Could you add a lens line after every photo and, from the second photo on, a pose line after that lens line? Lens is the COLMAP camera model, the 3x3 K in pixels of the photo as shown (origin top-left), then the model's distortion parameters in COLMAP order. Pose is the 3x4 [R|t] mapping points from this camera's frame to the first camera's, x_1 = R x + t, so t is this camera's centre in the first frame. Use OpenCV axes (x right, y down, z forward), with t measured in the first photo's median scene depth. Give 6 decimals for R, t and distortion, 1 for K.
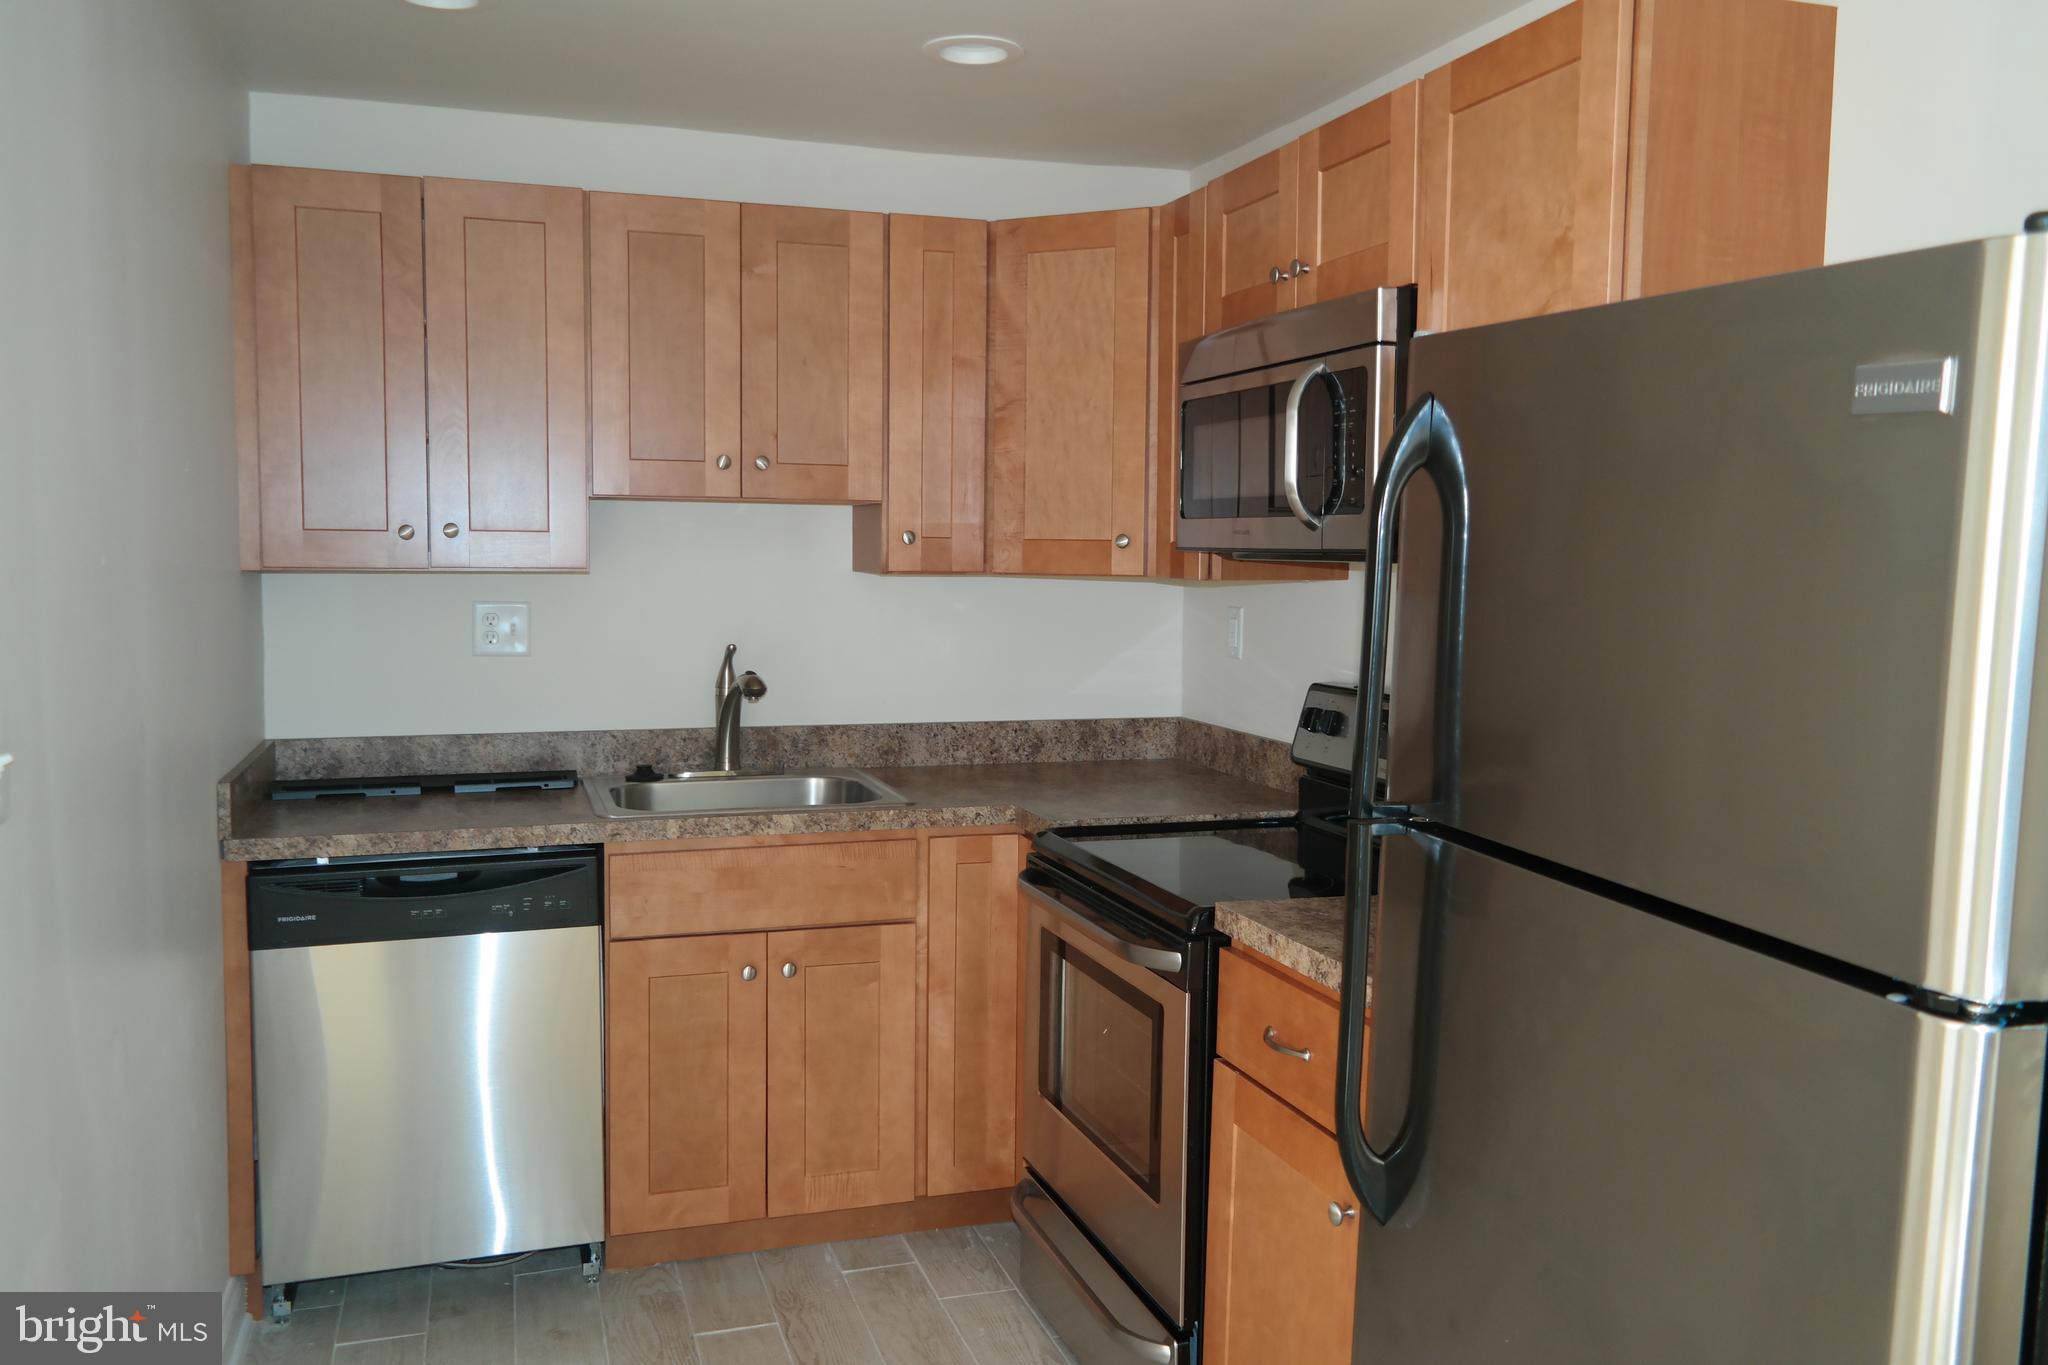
lens RADIAL K [[1656.5, 0, 1024.0], [0, 1656.5, 682.5], [0, 0, 1]] dist [0.024608, -0.003859]
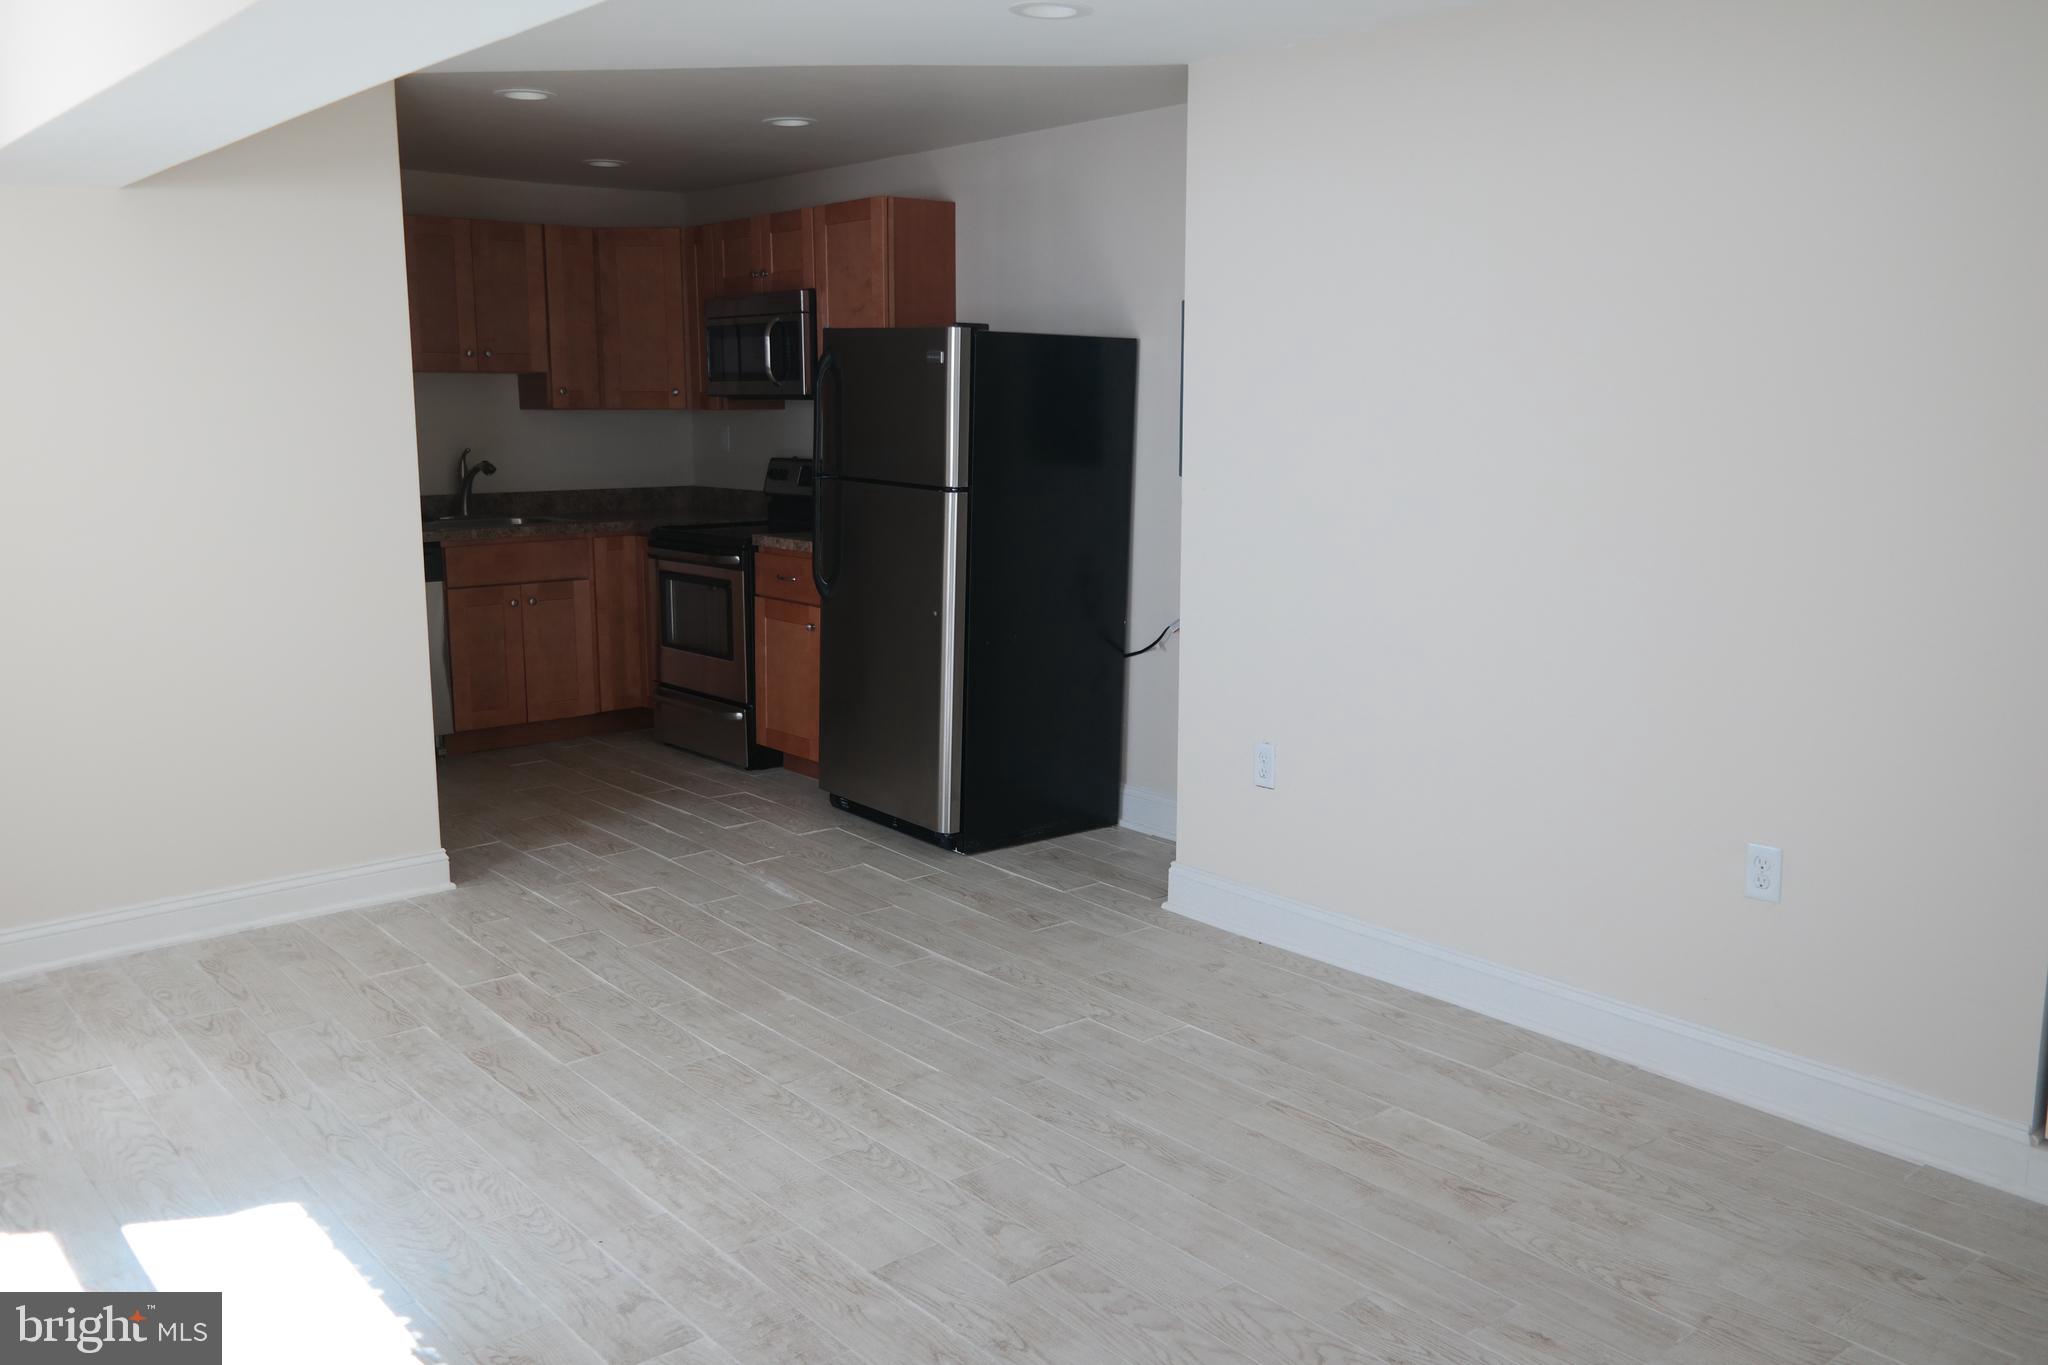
lens RADIAL K [[1643.1, 0, 1024.0], [0, 1643.1, 682.5], [0, 0, 1]] dist [0.014935, -0.002932]
pose [[0.928071, -0.074358, 0.364903, -0.321566], [0.040934, 0.994294, 0.098505, 0.093462], [-0.370146, -0.076483, 0.925820, -1.116627]]
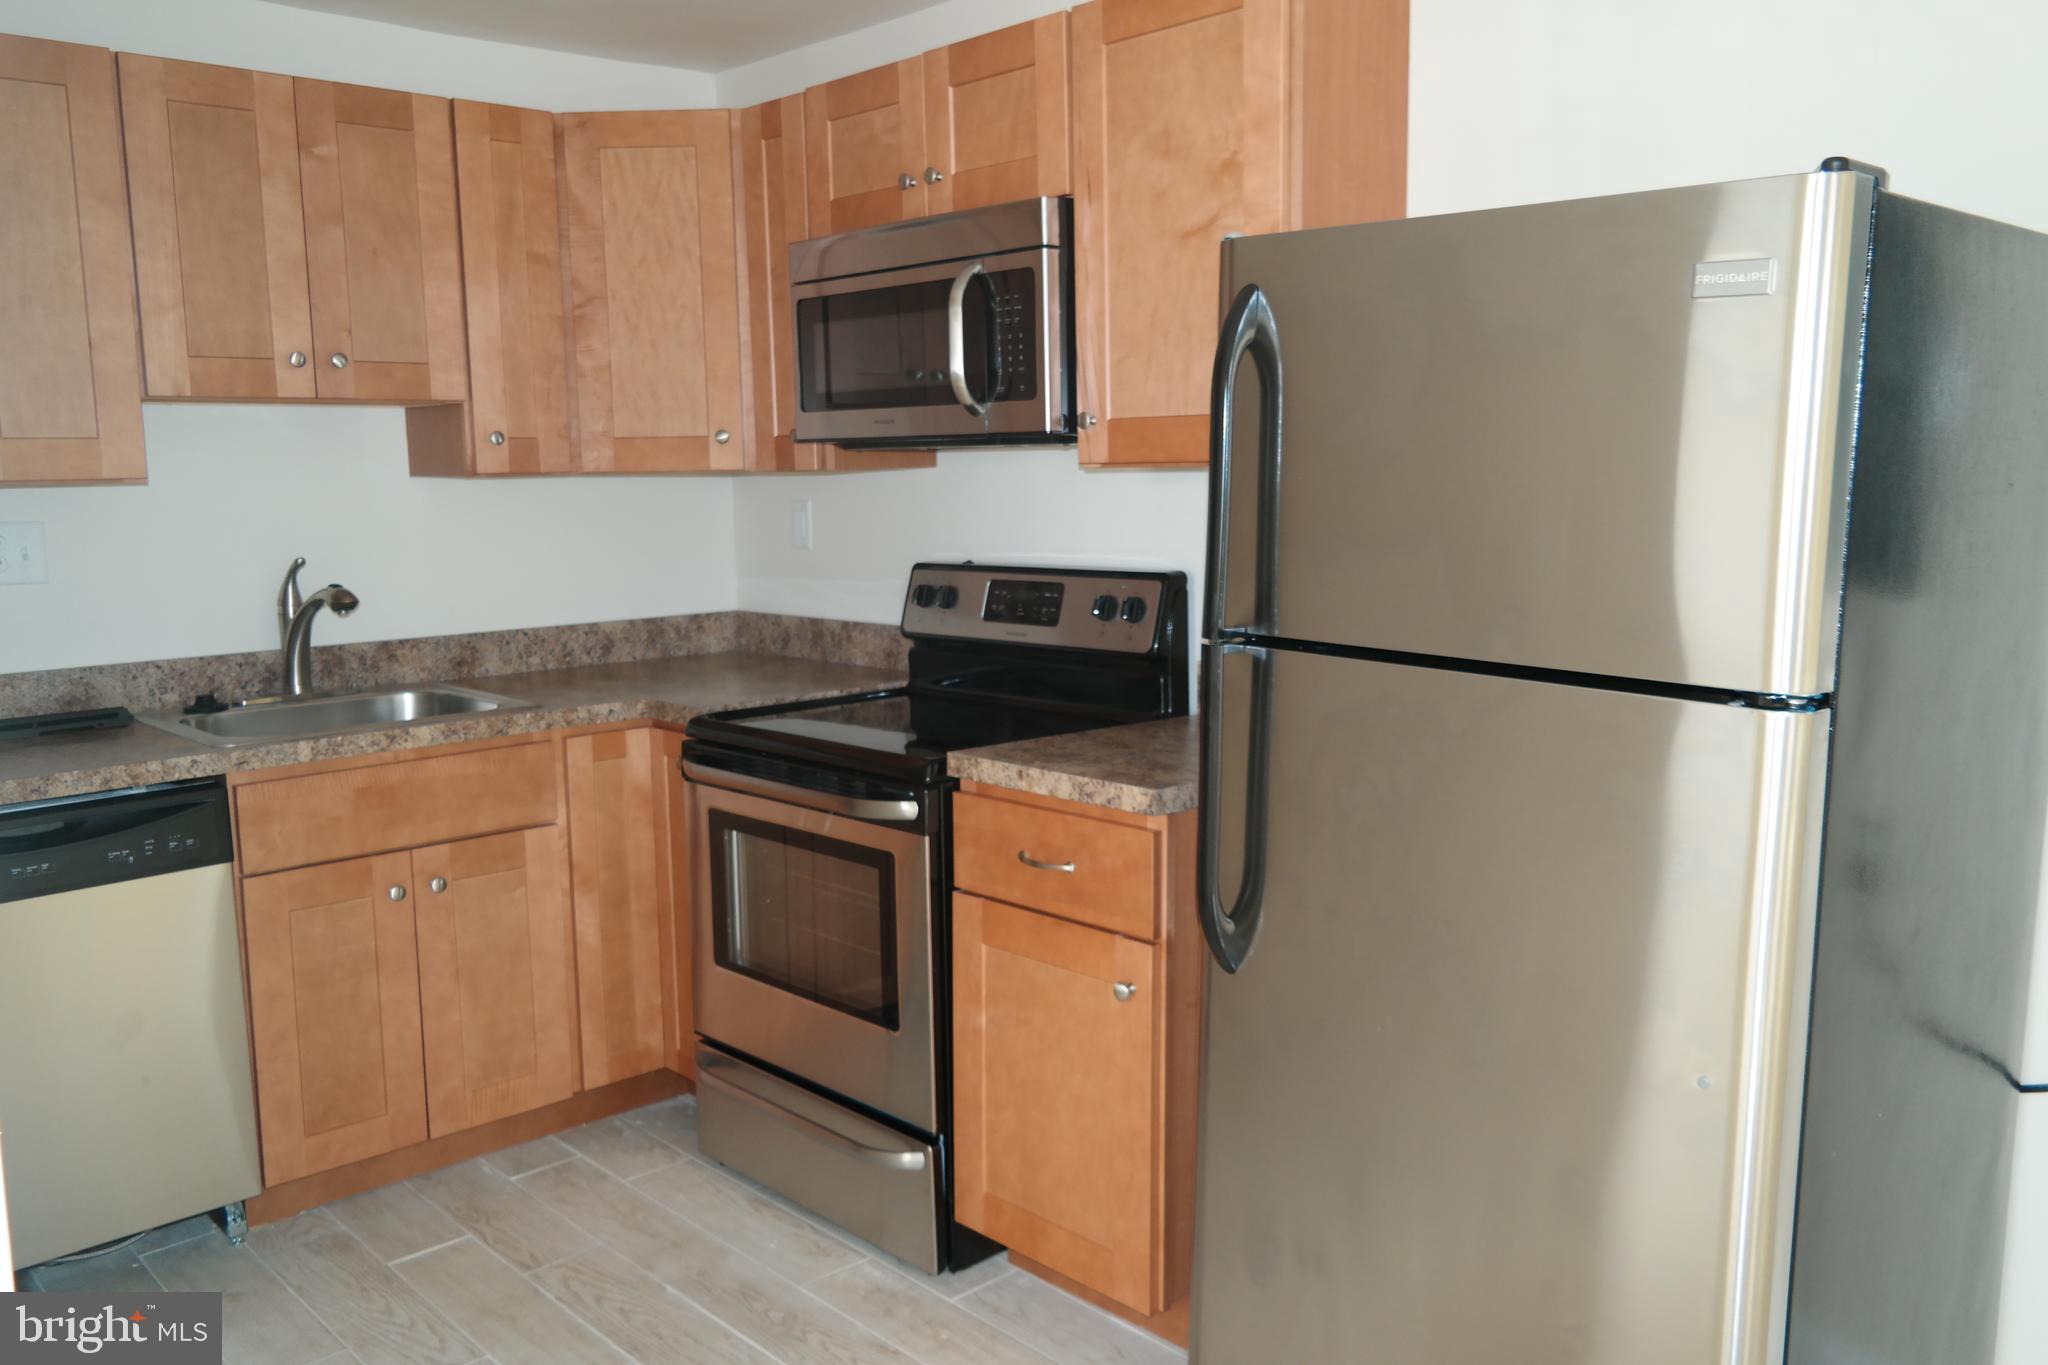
lens RADIAL K [[1643.1, 0, 1024.0], [0, 1643.1, 682.5], [0, 0, 1]] dist [0.014935, -0.002932]
pose [[0.909336, -0.082520, 0.407797, -0.207729], [0.061532, 0.996029, 0.064342, 0.013521], [-0.411487, -0.033416, 0.910803, -0.017146]]
